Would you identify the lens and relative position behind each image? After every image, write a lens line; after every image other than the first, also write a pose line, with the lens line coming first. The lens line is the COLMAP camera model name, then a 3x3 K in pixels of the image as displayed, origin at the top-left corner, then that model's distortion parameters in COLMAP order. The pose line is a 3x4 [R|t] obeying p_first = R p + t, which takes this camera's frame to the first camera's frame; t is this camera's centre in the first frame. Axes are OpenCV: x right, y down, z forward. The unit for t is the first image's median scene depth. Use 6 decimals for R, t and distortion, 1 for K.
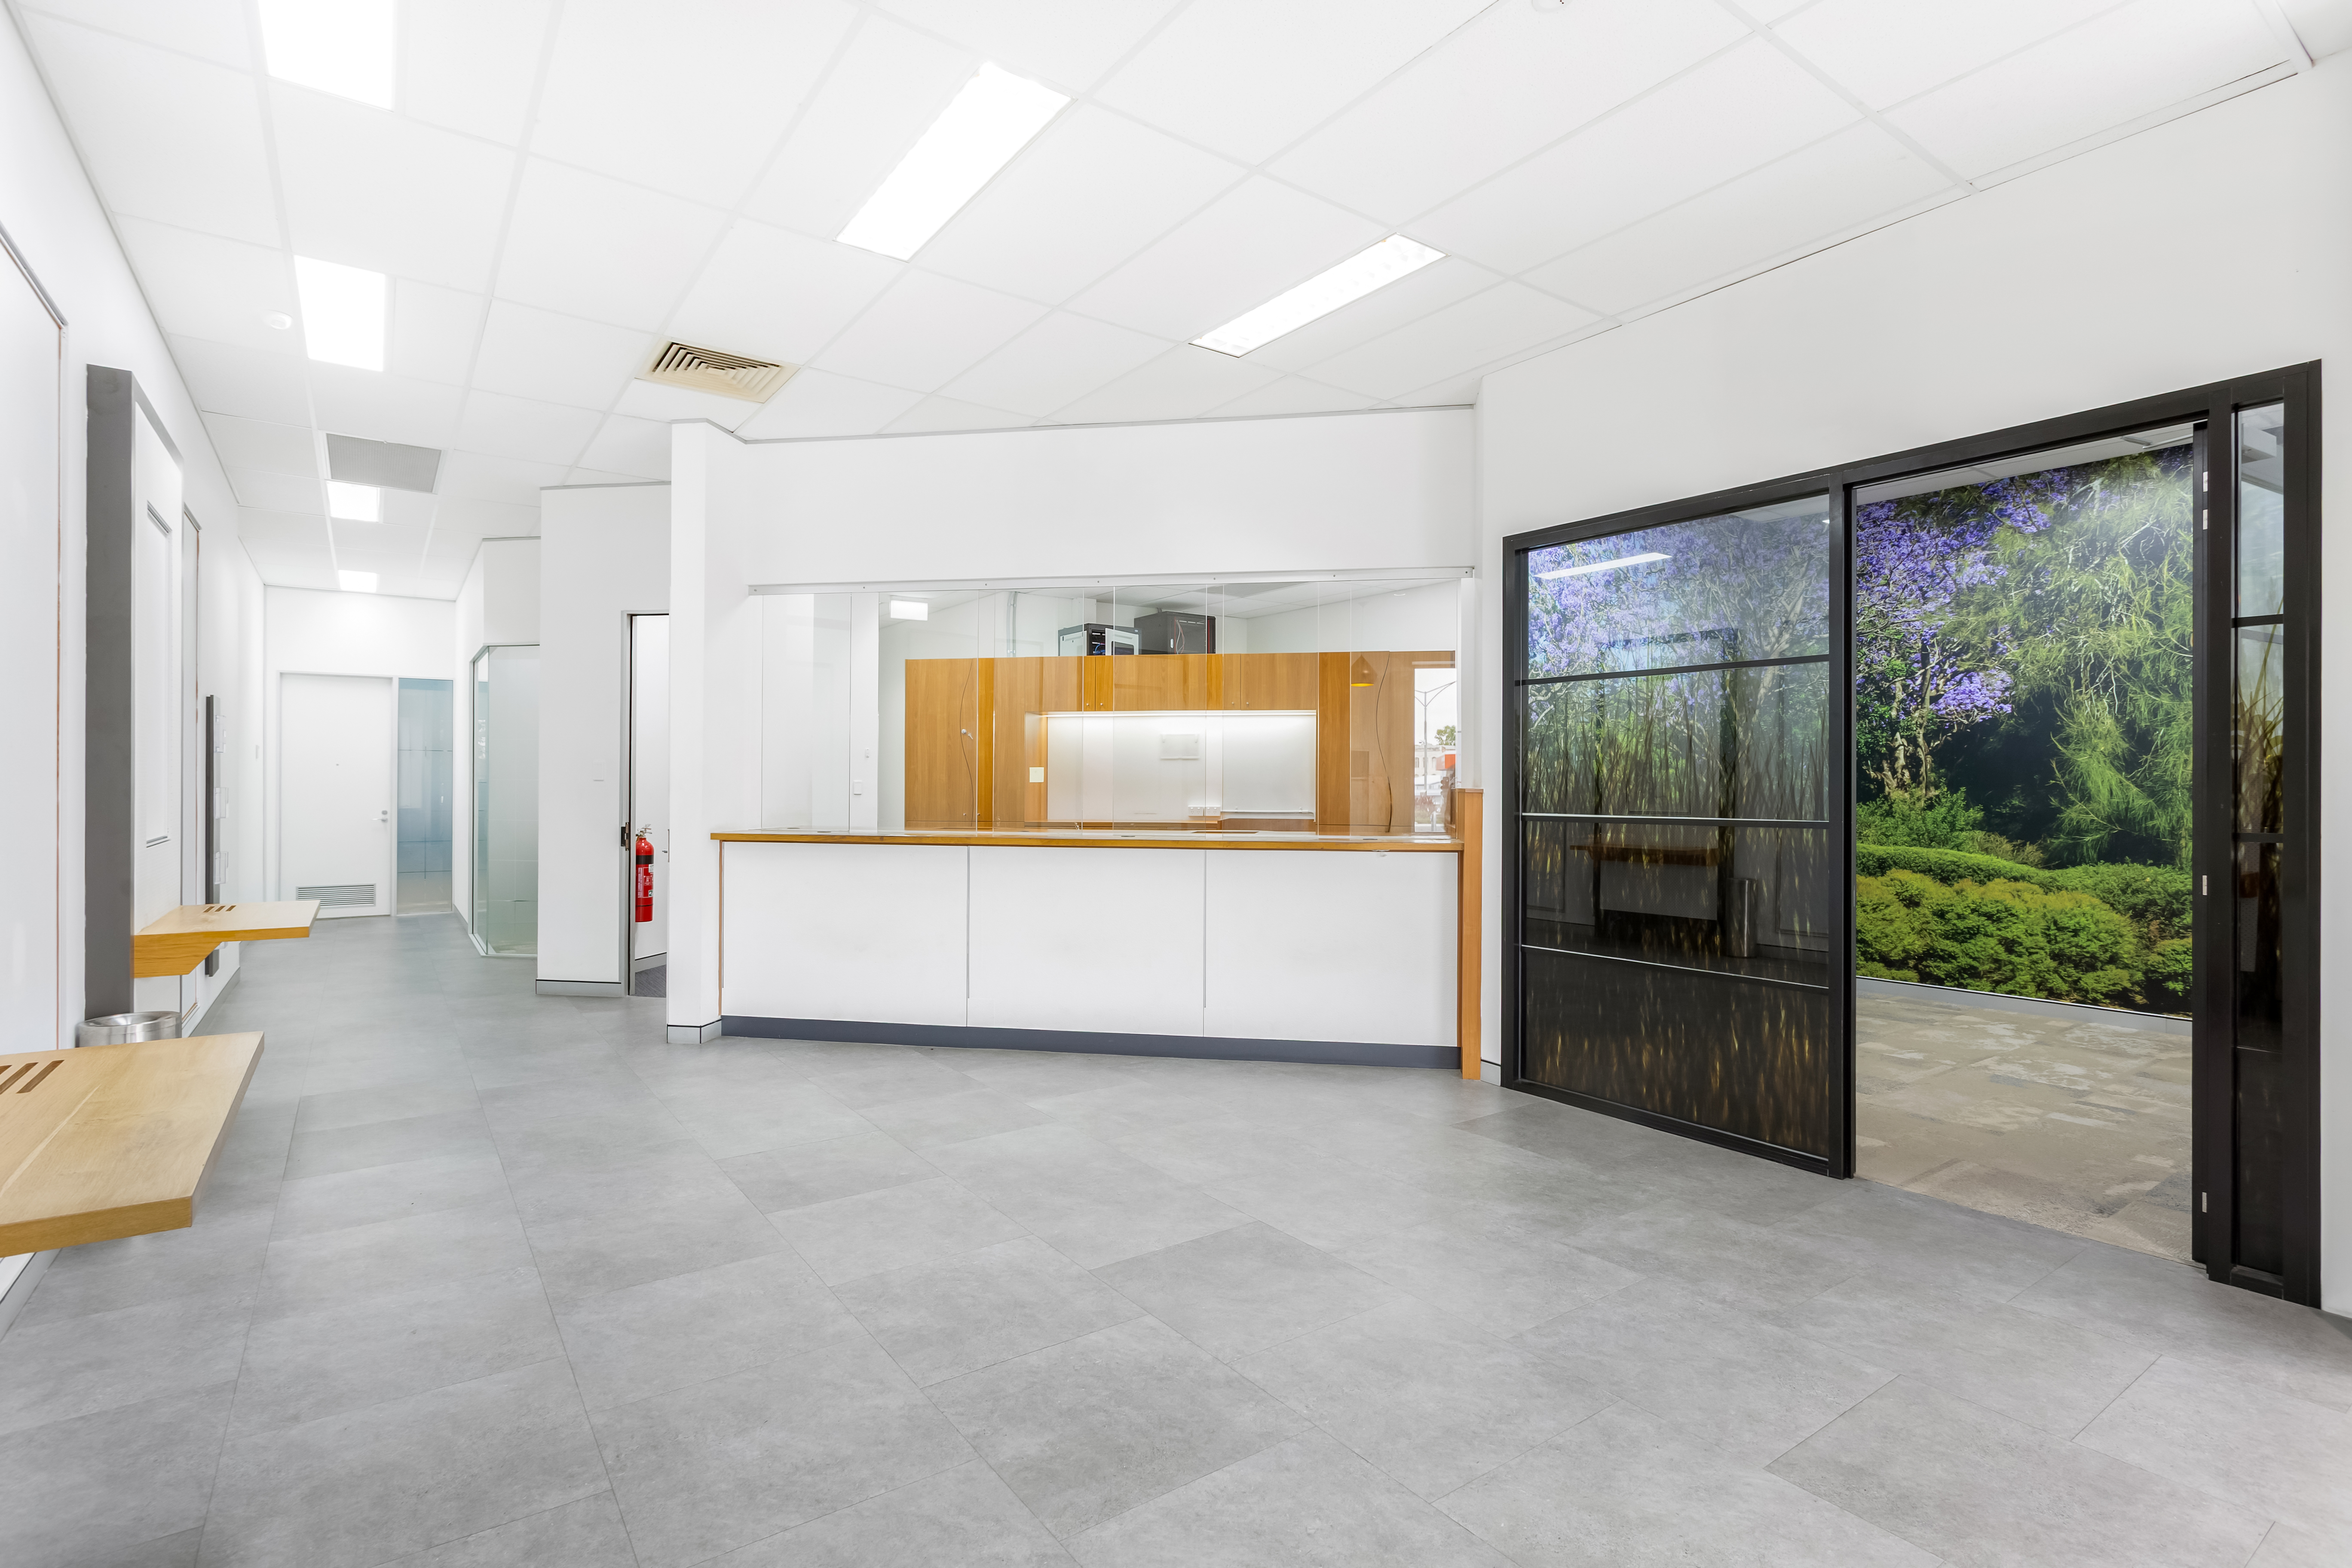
lens RADIAL K [[1128.2, 0, 1174.4], [0, 1128.2, 784.4], [0, 0, 1]] dist [-0.000385, -0.000089]
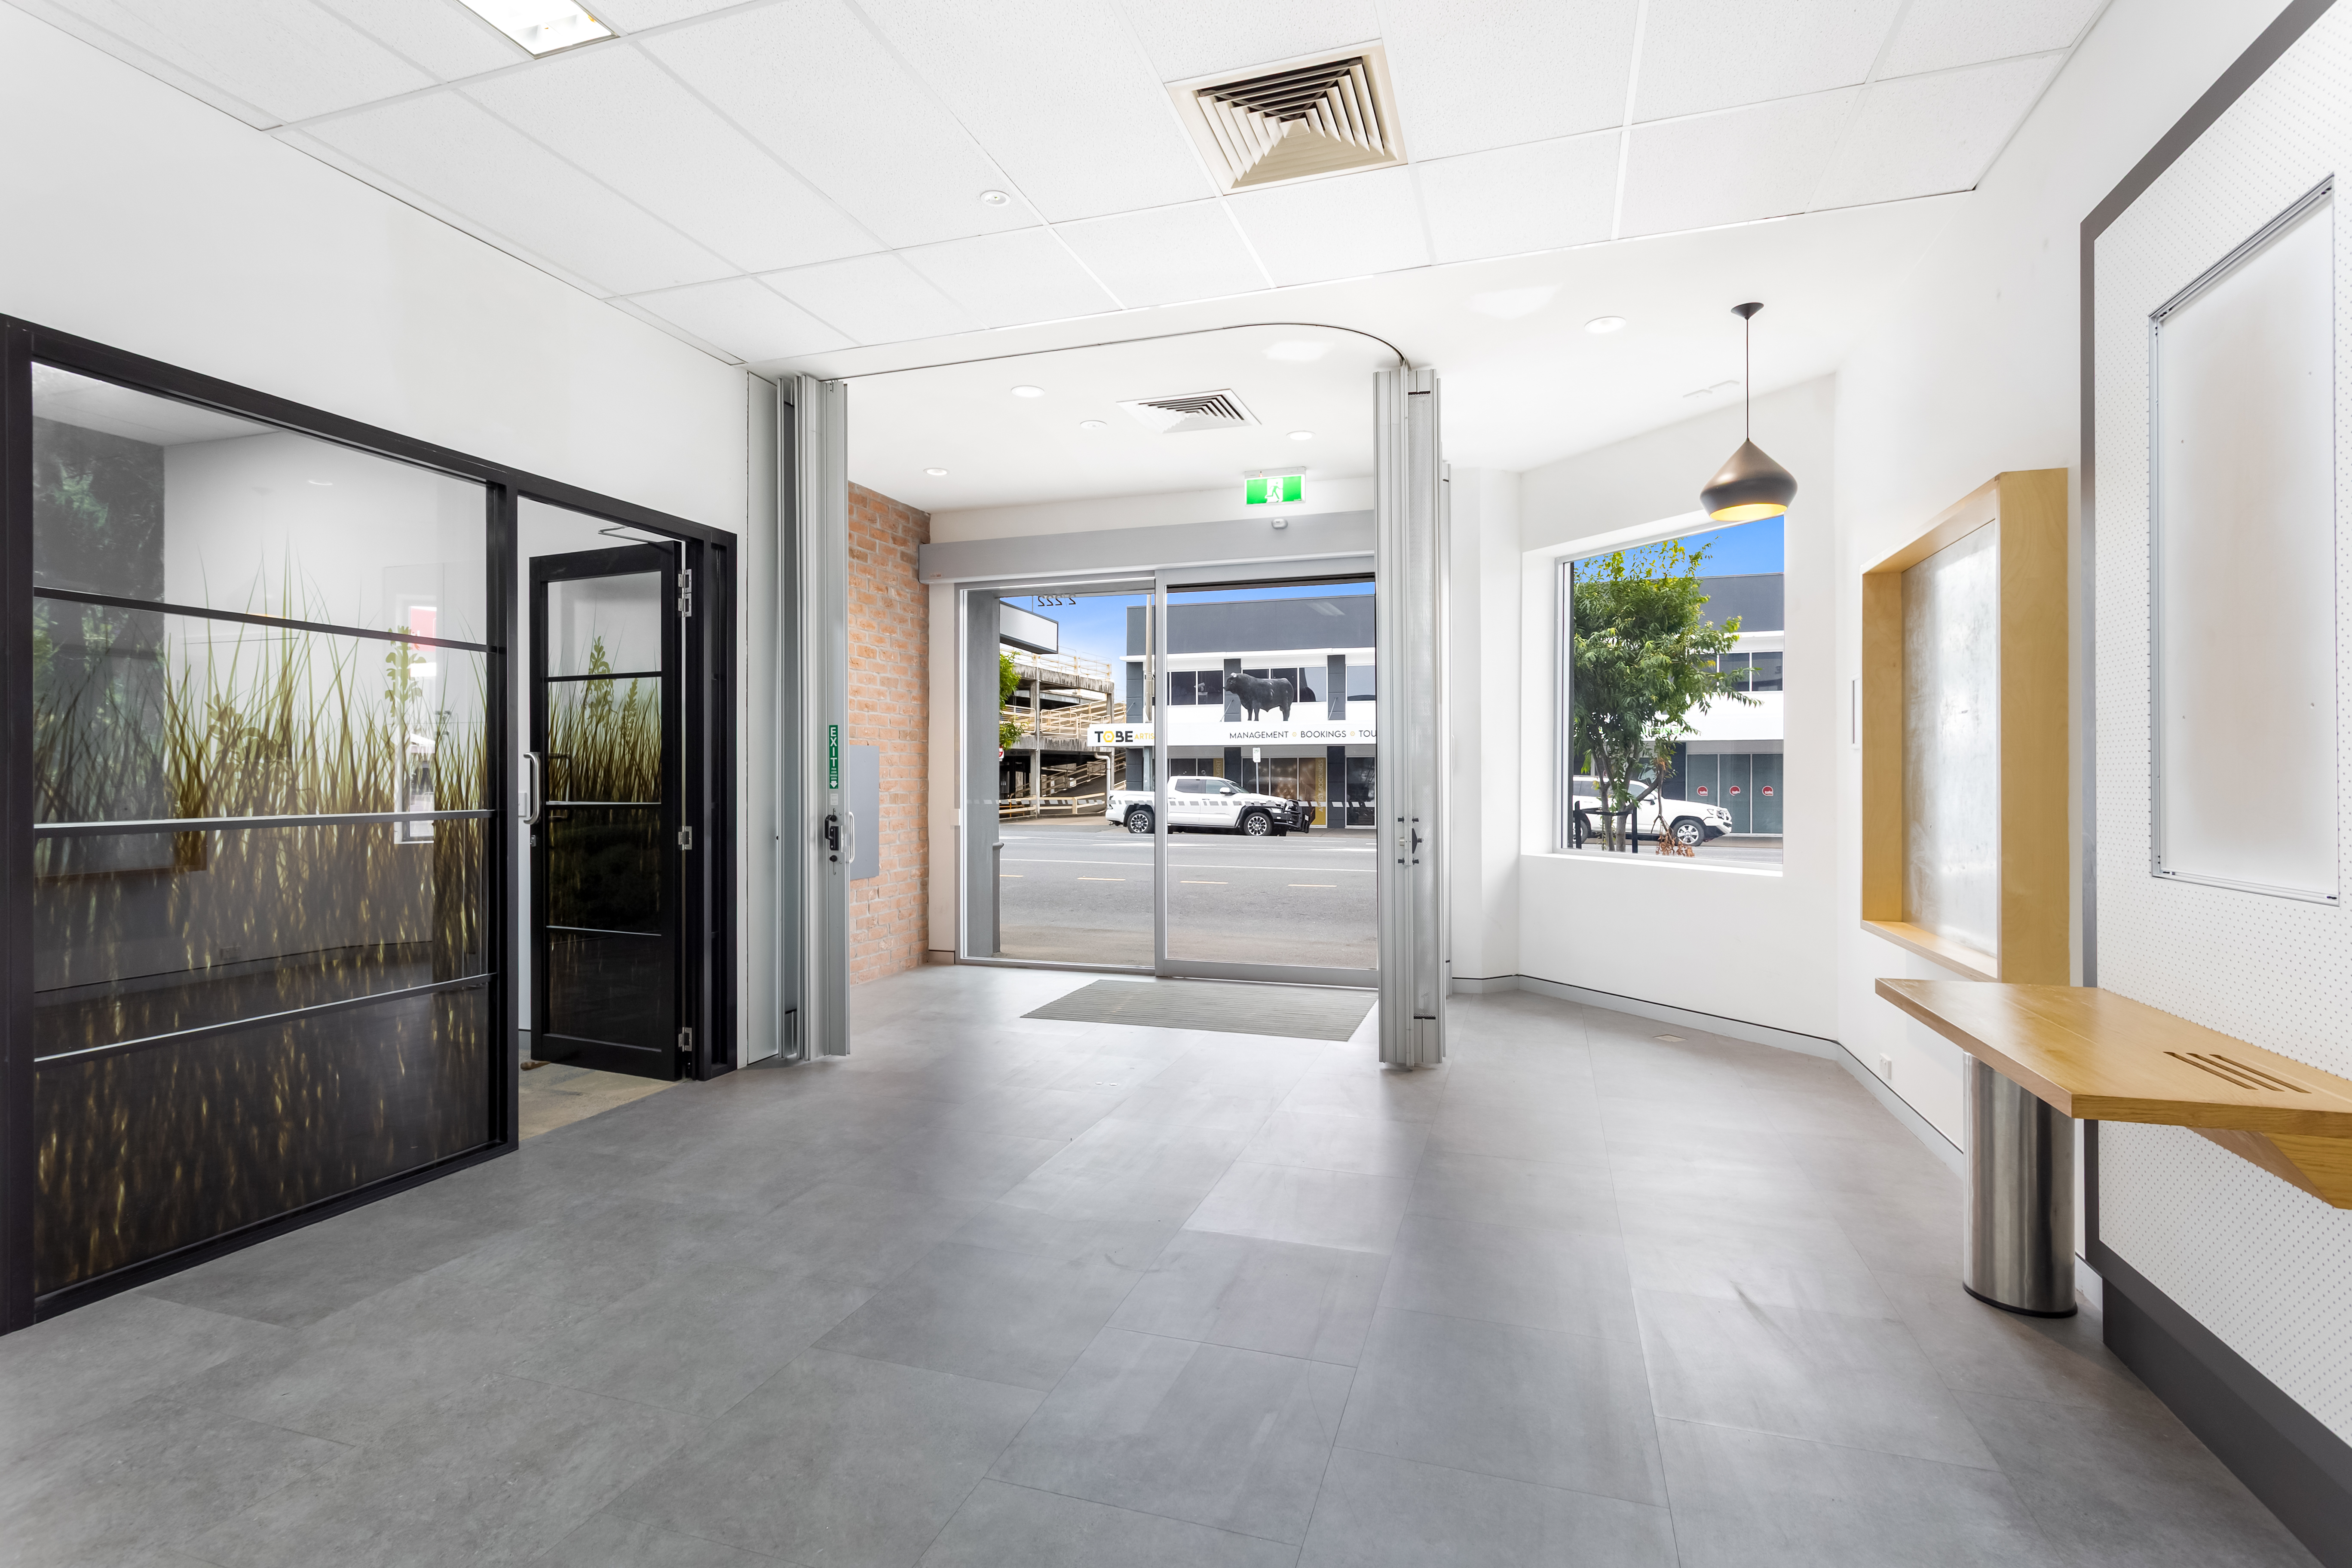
lens RADIAL K [[1128.2, 0, 1170.9], [0, 1128.2, 777.9], [0, 0, 1]] dist [-0.000385, -0.000089]
pose [[-0.594573, -0.003162, 0.804035, -0.661977], [-0.000941, 0.999994, 0.003237, 0.000679], [-0.804041, 0.001168, -0.594573, 1.224552]]
